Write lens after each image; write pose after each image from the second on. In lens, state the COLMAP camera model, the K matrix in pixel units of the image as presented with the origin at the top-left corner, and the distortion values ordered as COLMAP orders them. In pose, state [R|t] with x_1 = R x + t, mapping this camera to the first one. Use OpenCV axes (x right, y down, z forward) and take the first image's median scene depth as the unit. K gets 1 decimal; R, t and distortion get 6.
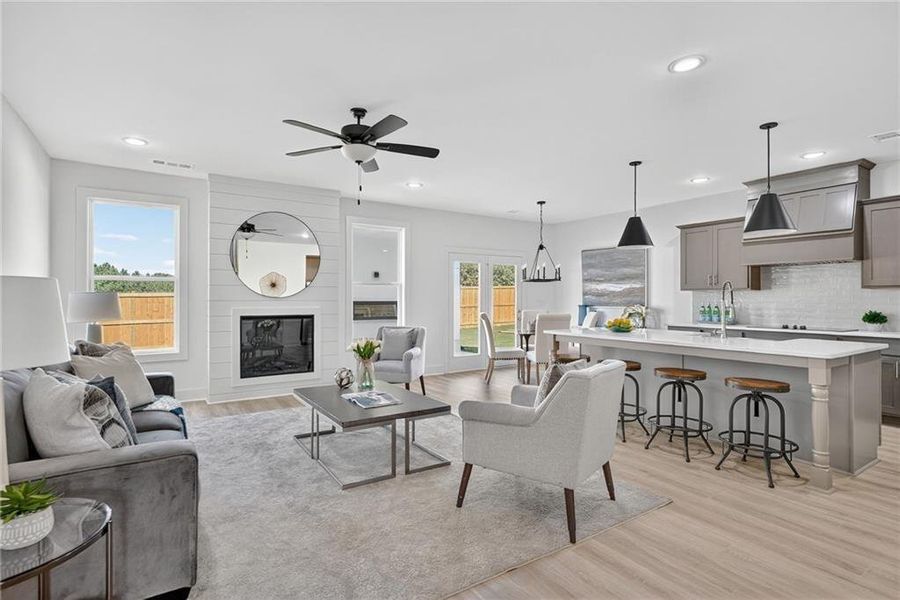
lens RADIAL K [[452.9, 0, 457.3], [0, 452.9, 295.8], [0, 0, 1]] dist [-0.012255, 0.000762]
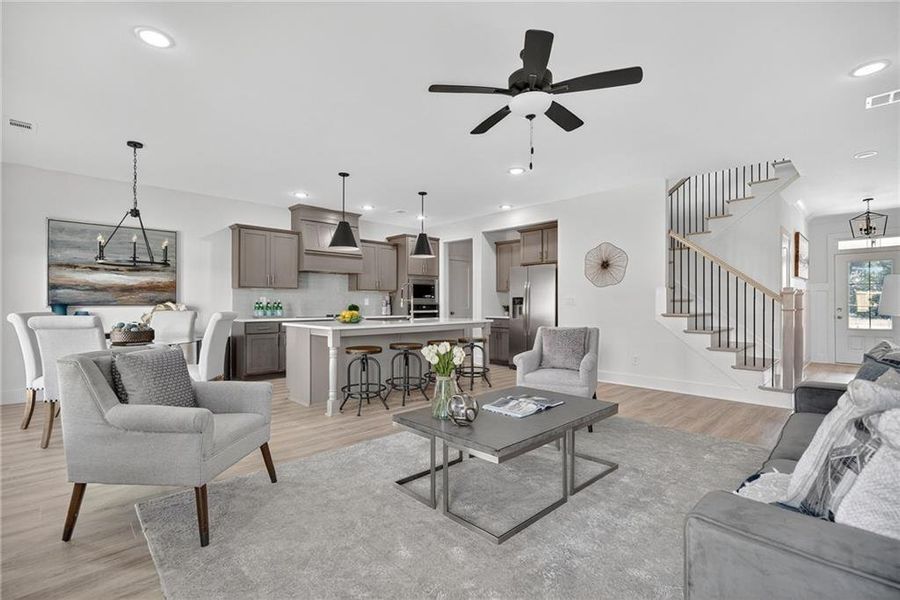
lens RADIAL K [[413.6, 0, 450.0], [0, 413.6, 300.0], [0, 0, 1]] dist [0.014158, 0.000253]
pose [[-0.166628, 0.005721, 0.986003, -0.673815], [-0.005327, 0.999963, -0.006702, 0.027353], [-0.986006, -0.006370, -0.166591, 0.906400]]
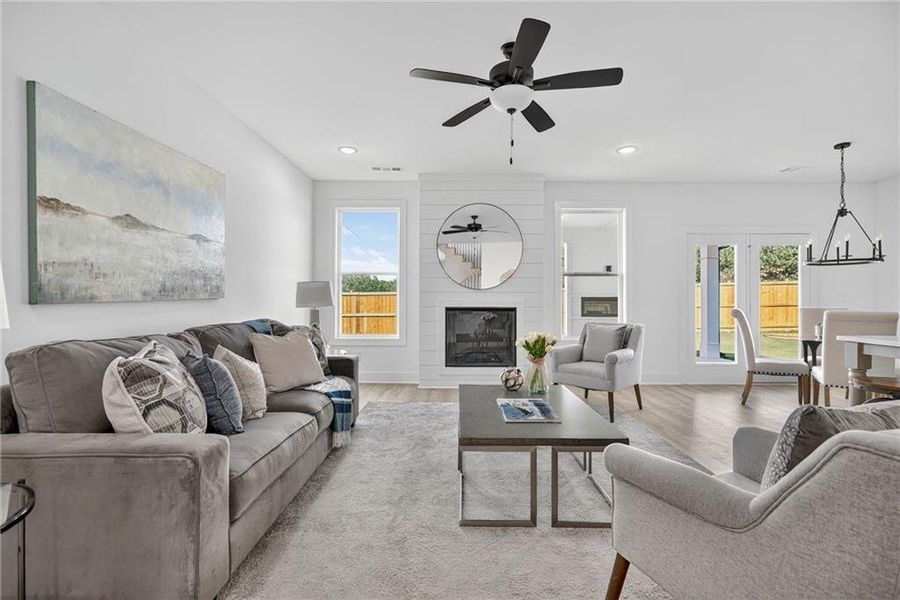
lens RADIAL K [[415.0, 0, 452.0], [0, 415.0, 296.8], [0, 0, 1]] dist [-0.001642, 0.000187]
pose [[0.824936, -0.001001, -0.565226, 0.078447], [0.000947, 0.999999, -0.000388, 0.023950], [0.565226, -0.000215, 0.824936, 0.240638]]
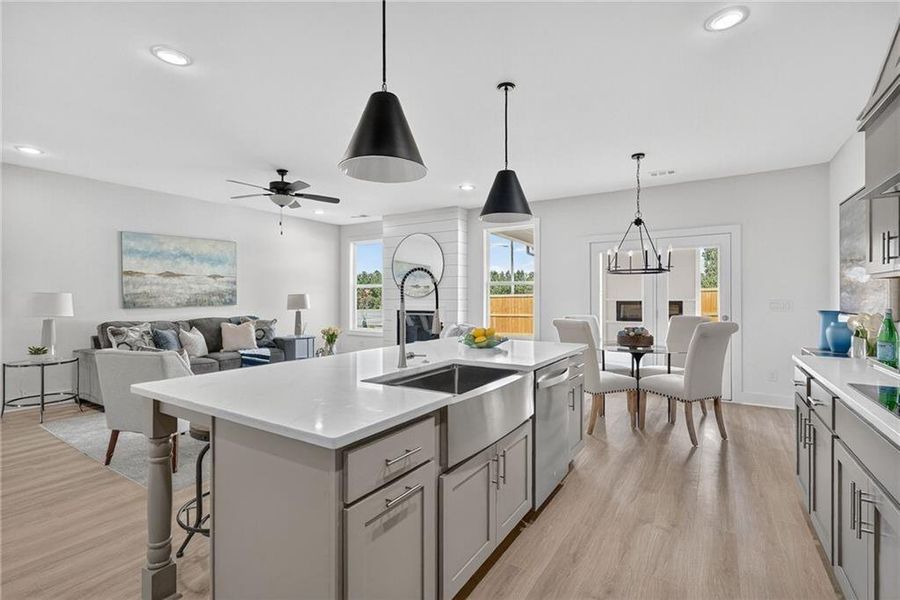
lens RADIAL K [[415.0, 0, 452.0], [0, 415.0, 296.8], [0, 0, 1]] dist [-0.001642, 0.000187]
pose [[0.404384, -0.004492, -0.914578, 0.891223], [0.006213, 0.999978, -0.002164, 0.006488], [0.914568, -0.004807, 0.404403, 0.686299]]
